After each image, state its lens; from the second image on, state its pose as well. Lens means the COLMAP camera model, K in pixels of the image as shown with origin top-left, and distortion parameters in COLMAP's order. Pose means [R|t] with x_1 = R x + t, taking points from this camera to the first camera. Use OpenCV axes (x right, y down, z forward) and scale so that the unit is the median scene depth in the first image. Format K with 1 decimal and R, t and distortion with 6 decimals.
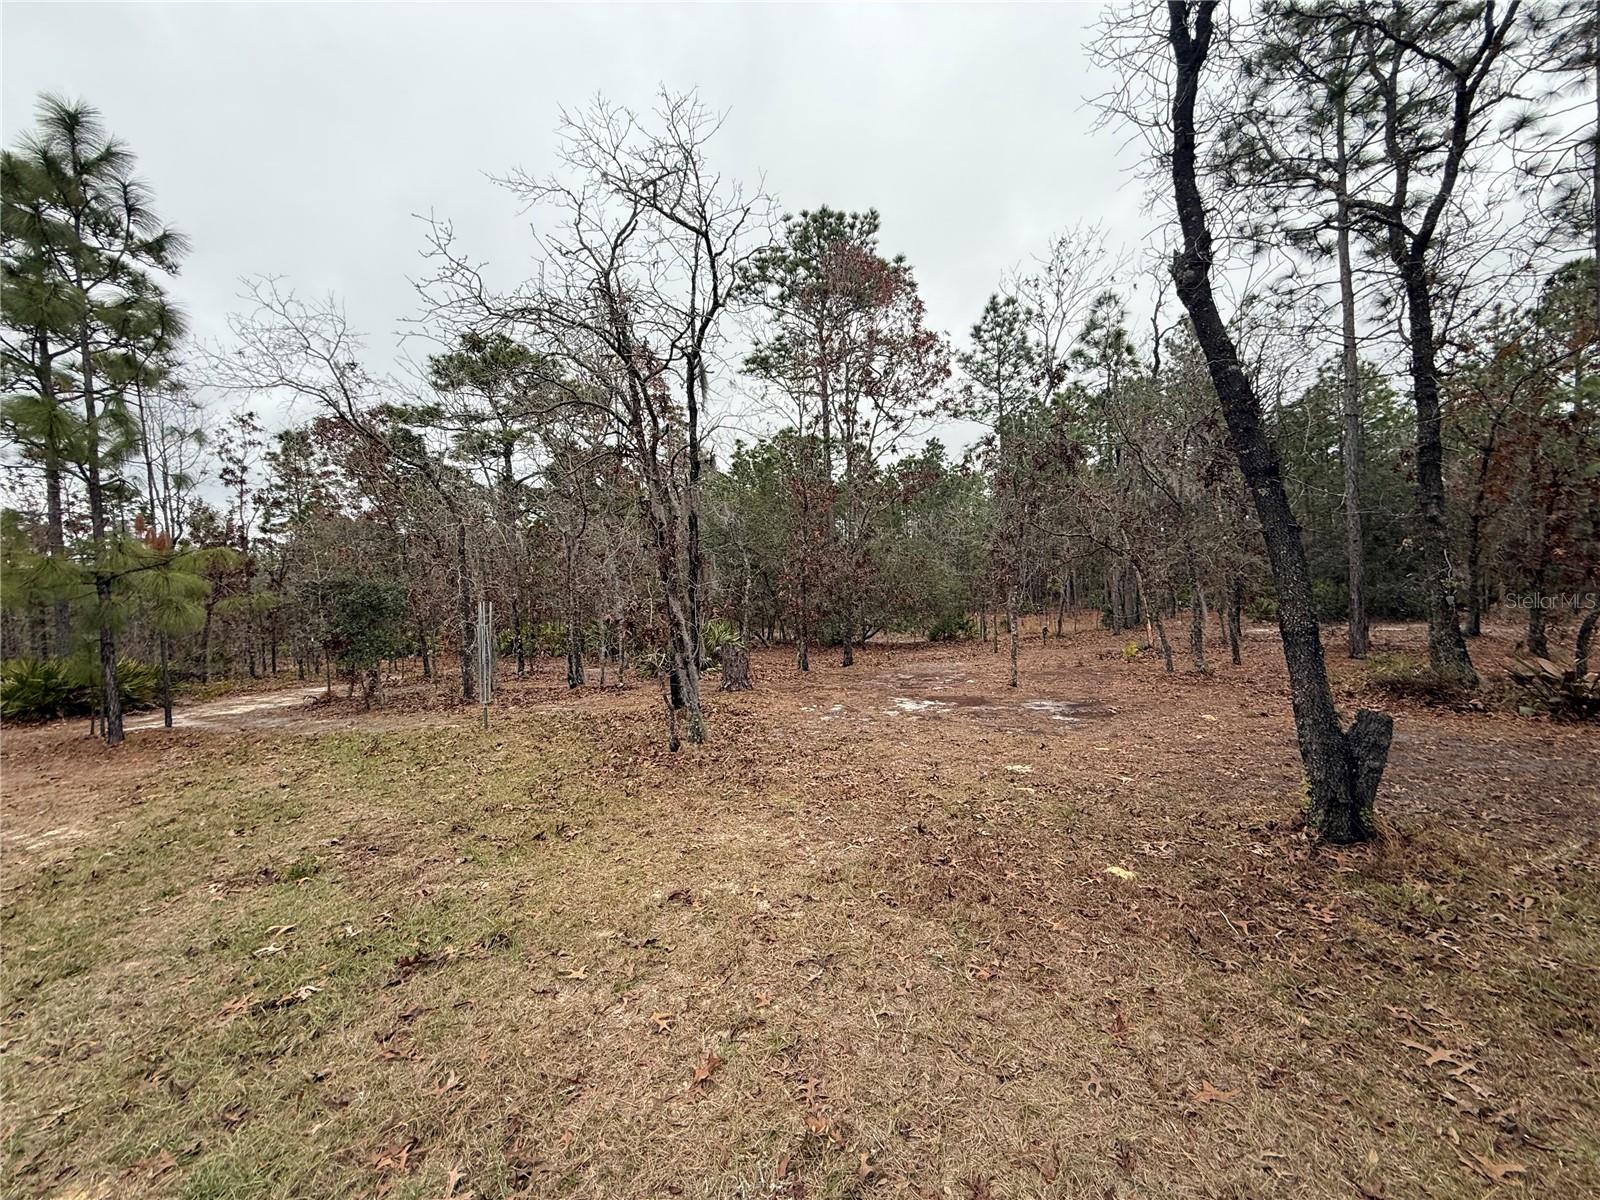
lens RADIAL K [[635.9, 0, 790.0], [0, 635.9, 599.6], [0, 0, 1]] dist [-0.001885, -0.000066]
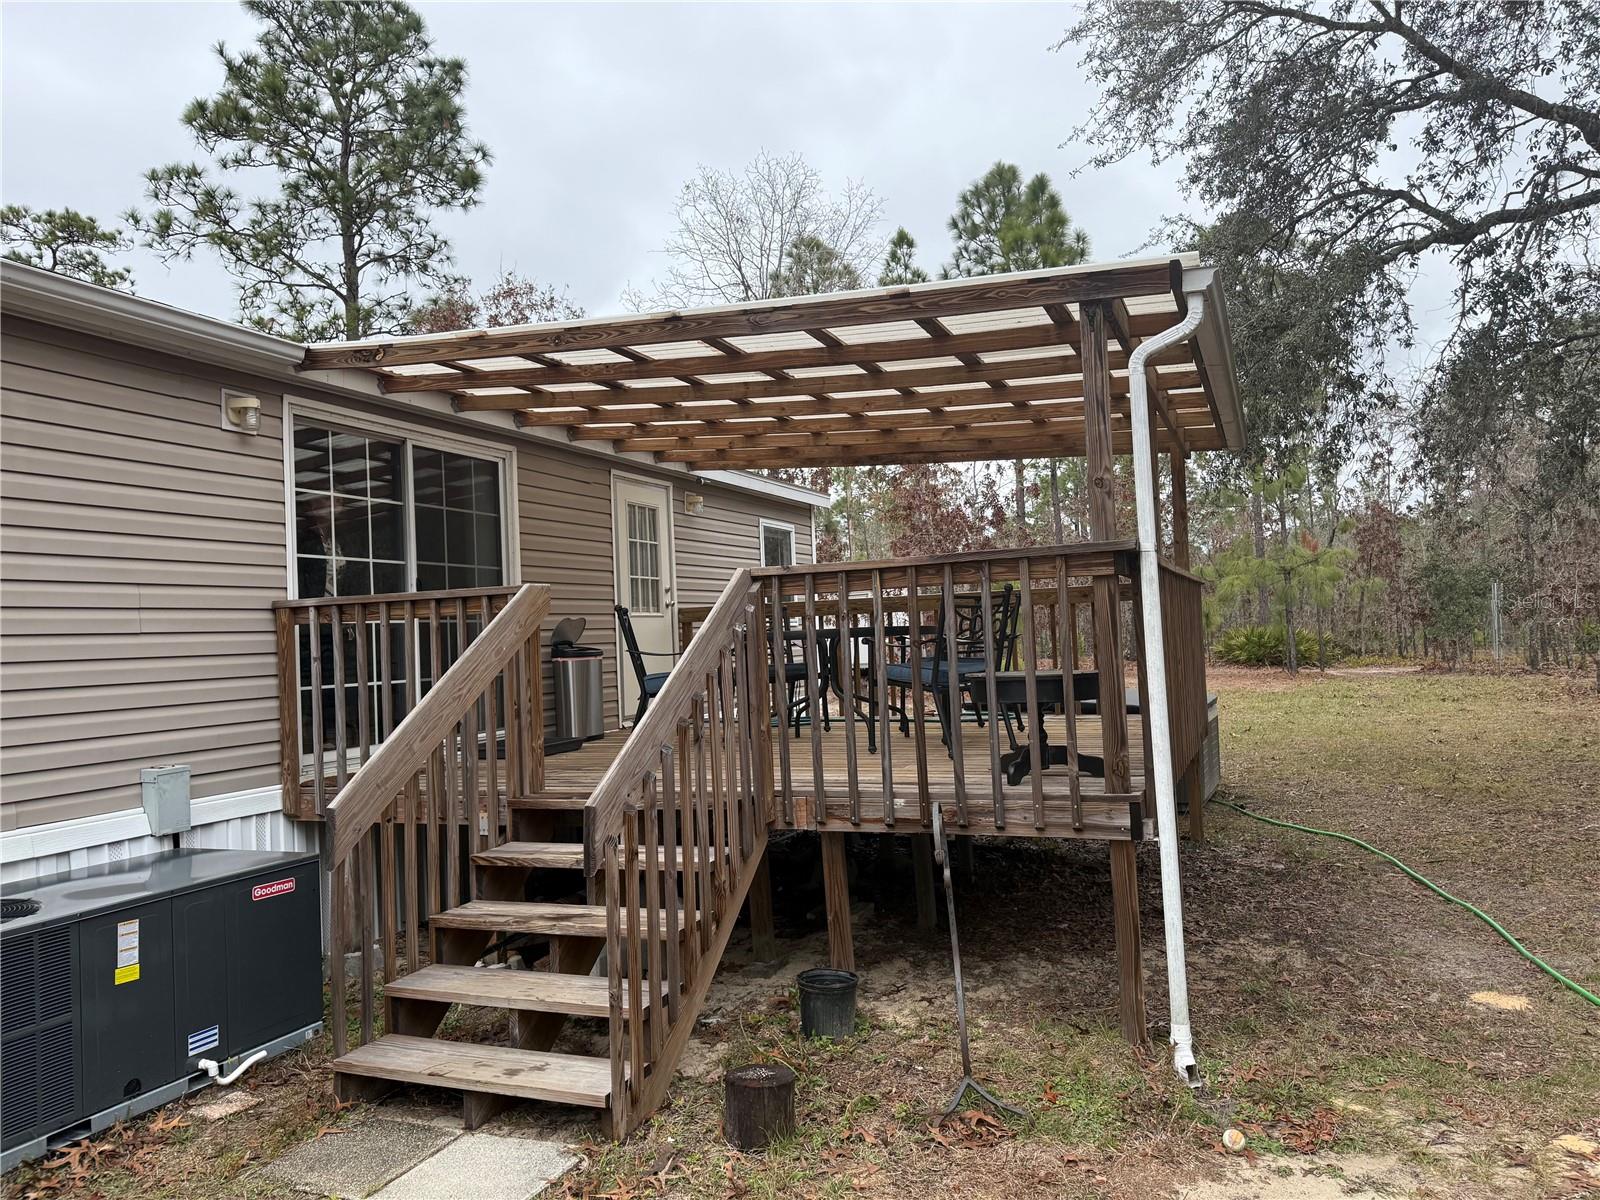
lens RADIAL K [[1120.1, 0, 800.0], [0, 1120.1, 600.0], [0, 0, 1]] dist [0.134548, -0.237675]
pose [[0.330134, -0.000101, -0.943934, 0.645081], [0.024196, 0.999672, 0.008355, -0.007082], [0.943624, -0.025598, 0.330029, -0.583954]]
